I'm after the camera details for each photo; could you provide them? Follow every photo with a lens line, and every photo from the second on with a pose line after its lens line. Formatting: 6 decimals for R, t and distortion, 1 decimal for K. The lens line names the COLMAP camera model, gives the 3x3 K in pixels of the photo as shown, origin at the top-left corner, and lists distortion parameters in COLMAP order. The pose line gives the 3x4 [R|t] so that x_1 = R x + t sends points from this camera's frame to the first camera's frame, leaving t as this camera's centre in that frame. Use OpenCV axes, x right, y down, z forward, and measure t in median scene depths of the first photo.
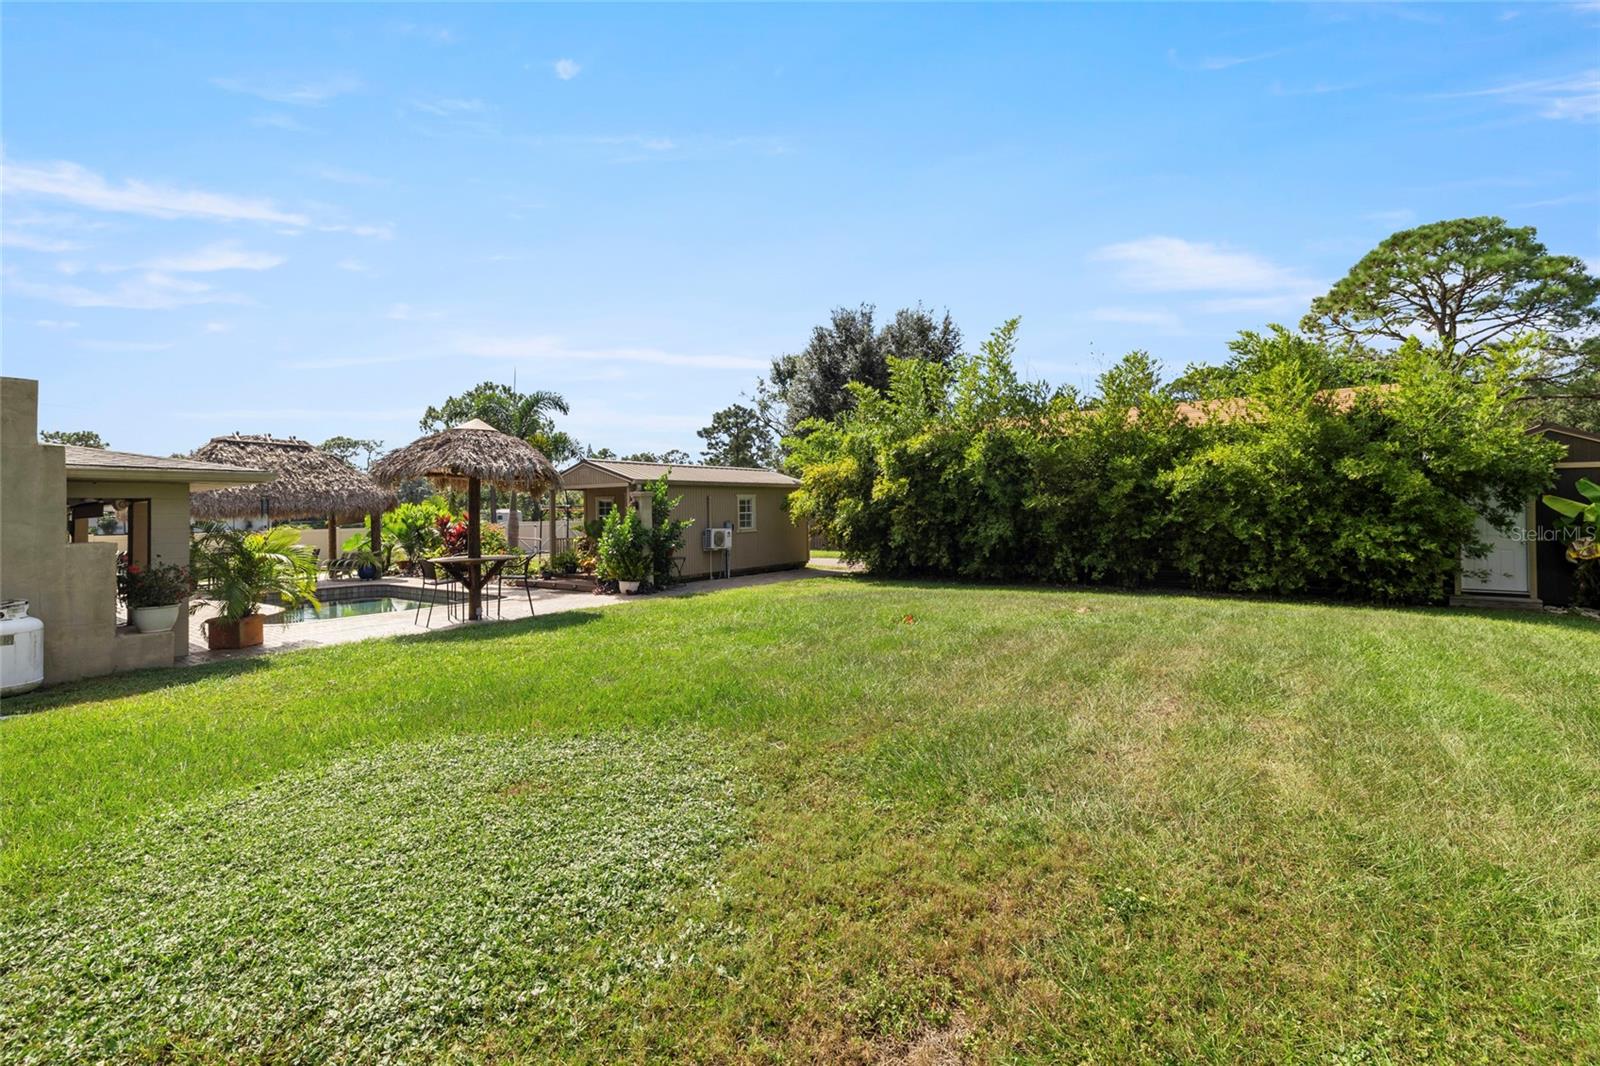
lens RADIAL K [[678.3, 0, 783.1], [0, 678.3, 507.8], [0, 0, 1]] dist [-0.003218, 0.000180]
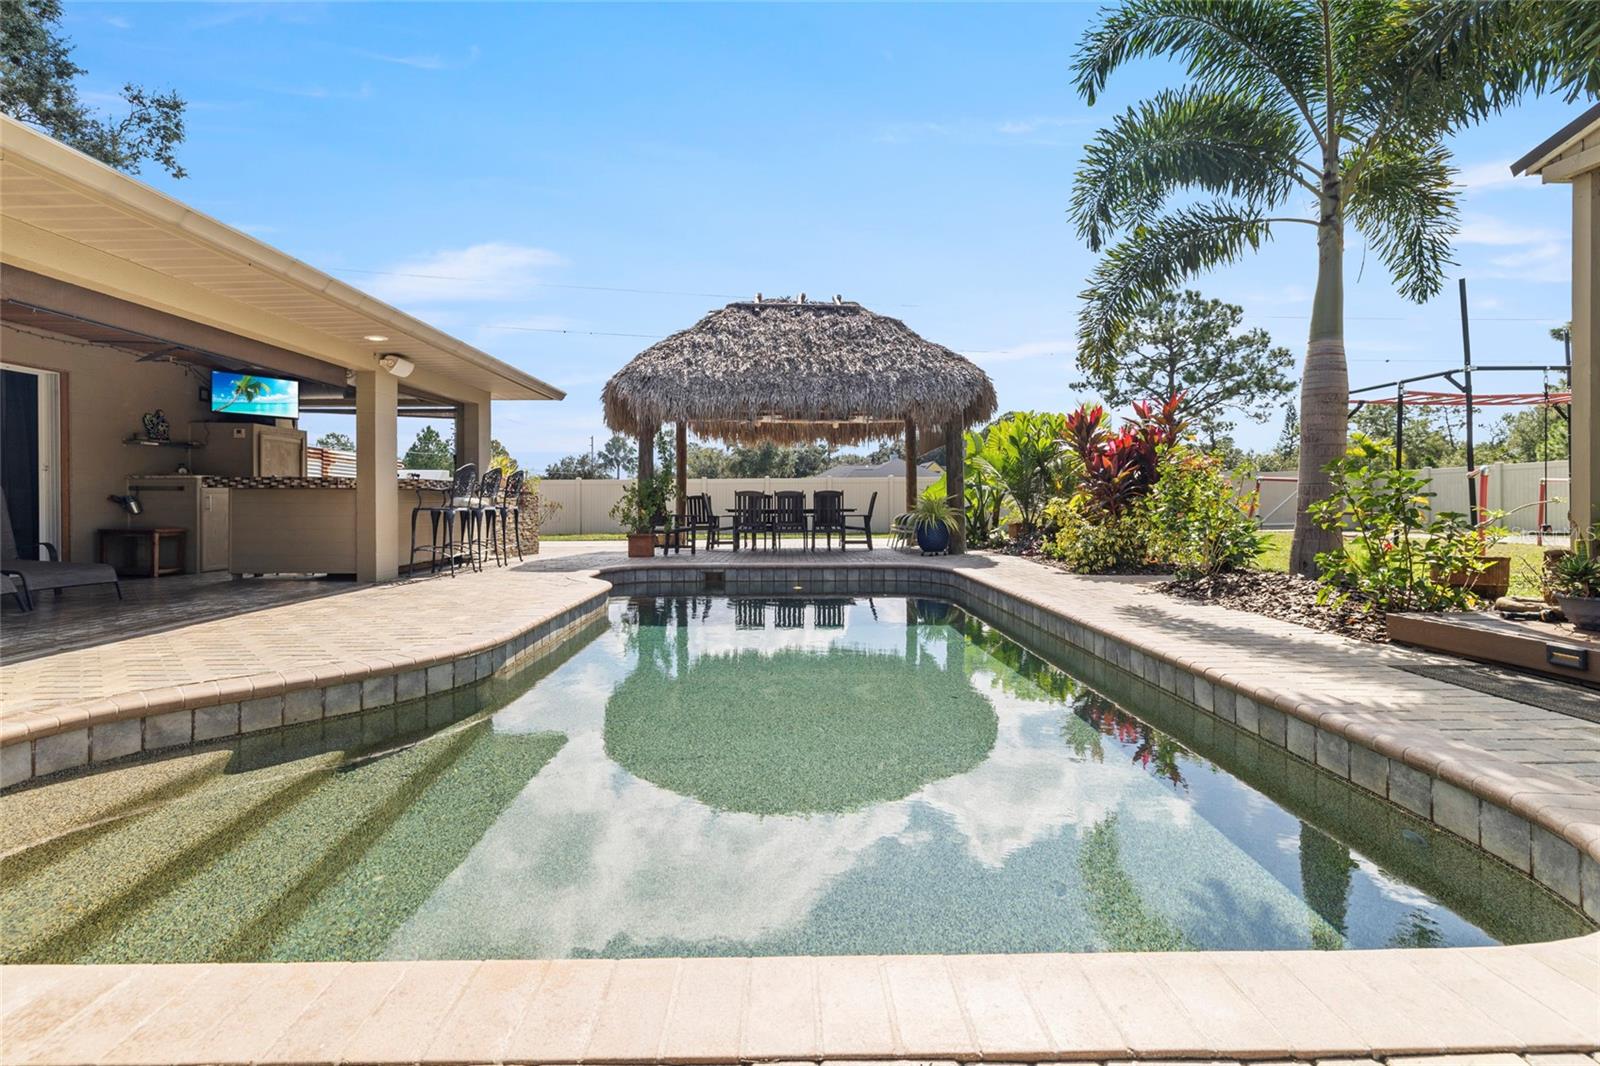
lens RADIAL K [[678.3, 0, 781.9], [0, 678.3, 513.9], [0, 0, 1]] dist [-0.003218, 0.000180]
pose [[0.608964, 0.032738, -0.792522, -0.298739], [0.000801, 0.999122, 0.041888, 0.058407], [0.793197, -0.026143, 0.608403, 0.628172]]
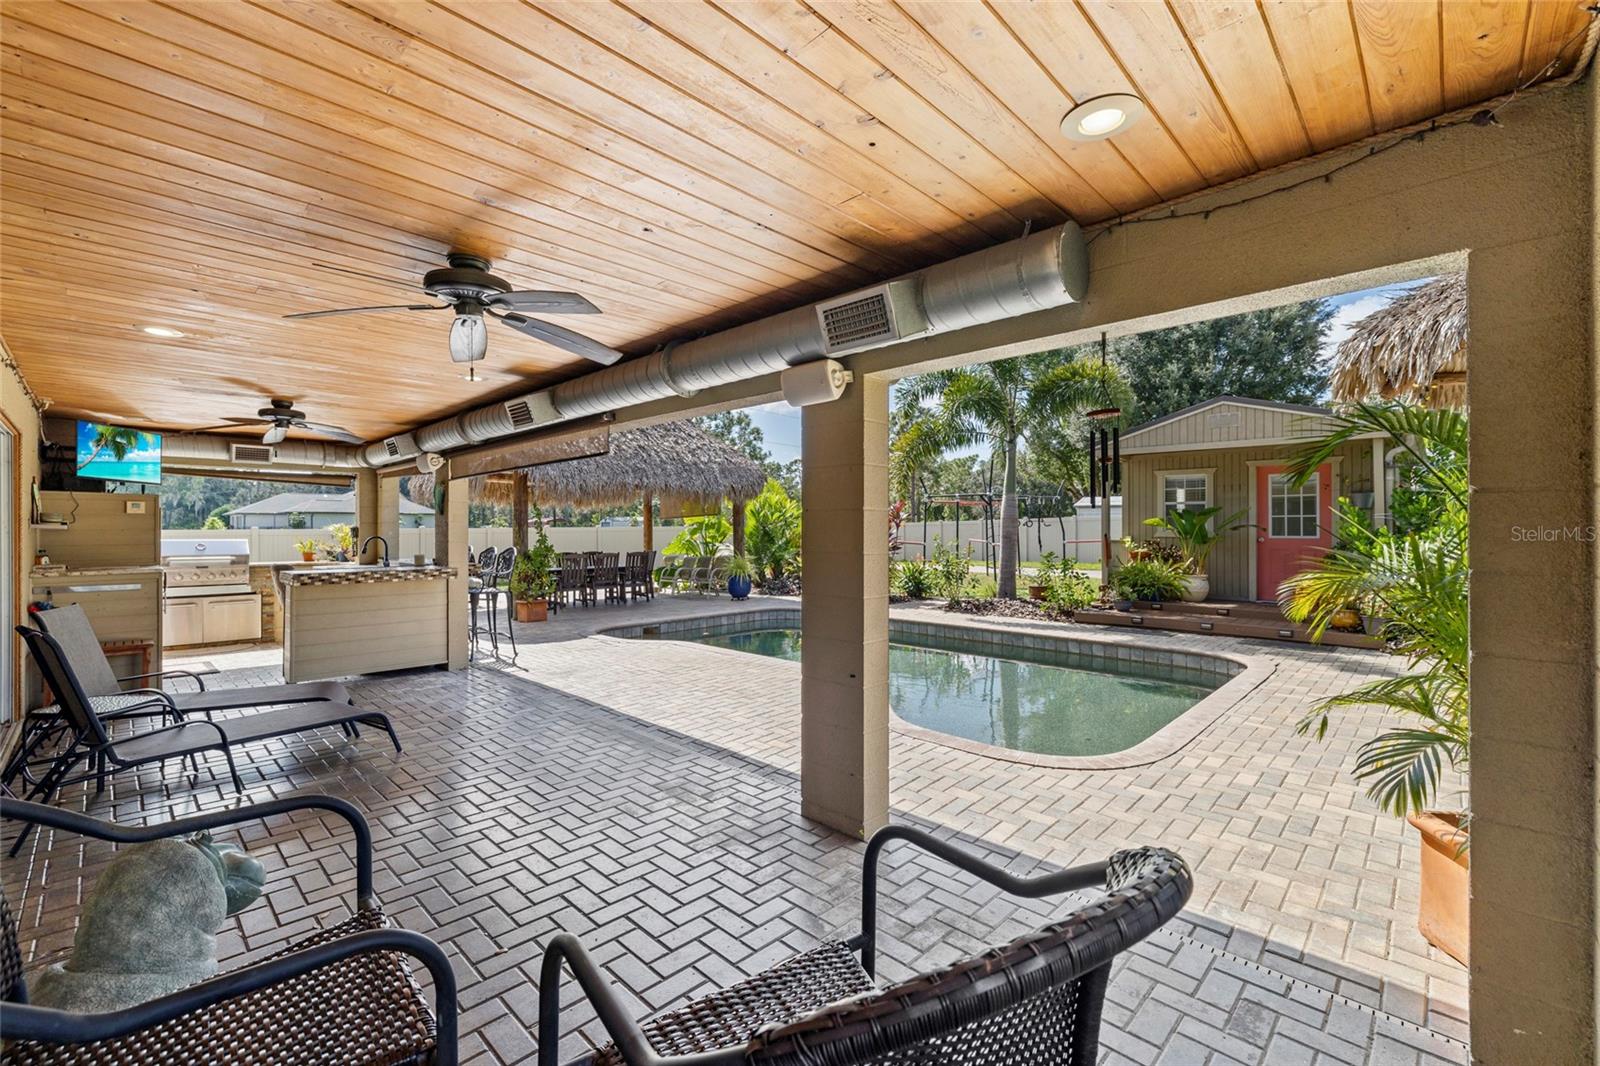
lens RADIAL K [[678.3, 0, 785.5], [0, 678.3, 522.1], [0, 0, 1]] dist [-0.003218, 0.000180]
pose [[0.991094, 0.013774, -0.132452, -0.488388], [-0.013421, 0.999904, 0.003559, 0.029075], [0.132488, -0.001750, 0.991183, 0.352502]]
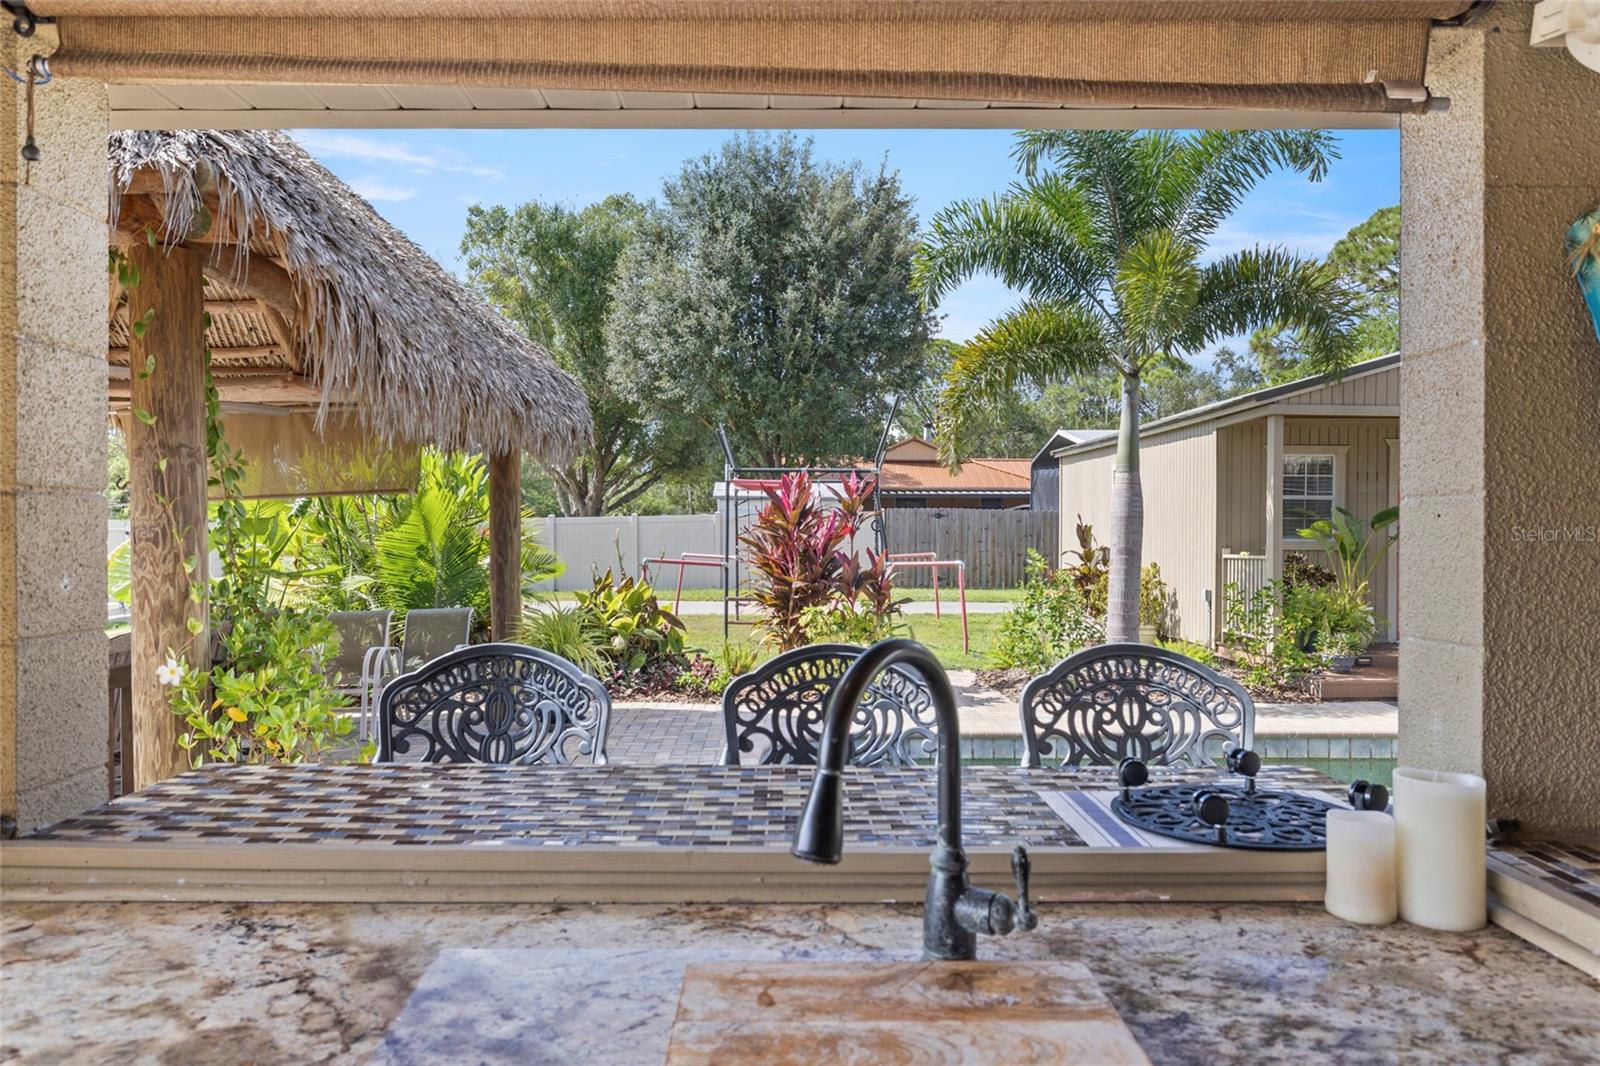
lens RADIAL K [[1073.8, 0, 793.8], [0, 1073.8, 528.2], [0, 0, 1]] dist [-0.015103, -0.006092]
pose [[0.795643, 0.020118, 0.605431, -0.794583], [-0.022718, 0.999736, -0.003365, 0.035323], [-0.605339, -0.011077, 0.795890, 0.649892]]
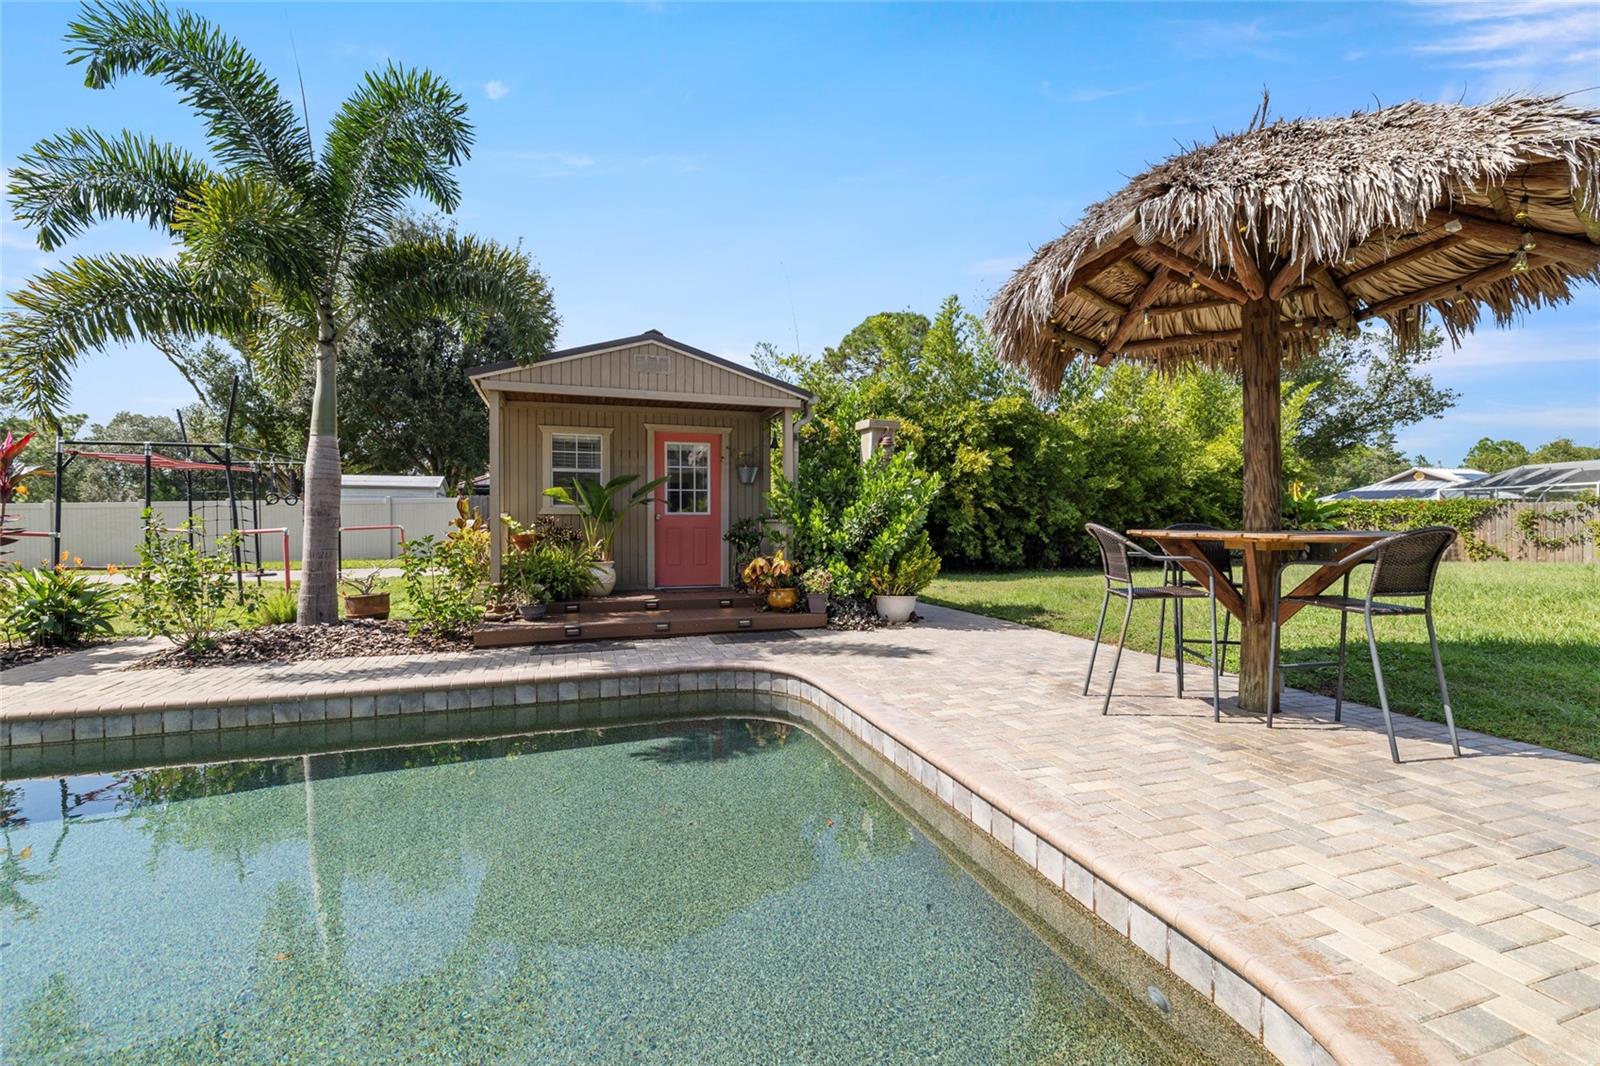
lens RADIAL K [[678.3, 0, 794.4], [0, 678.3, 523.1], [0, 0, 1]] dist [-0.003218, 0.000180]
pose [[0.572156, 0.011802, 0.820060, -0.511778], [-0.015050, 0.999879, -0.003889, 0.043759], [-0.820007, -0.010117, 0.572264, 0.579148]]
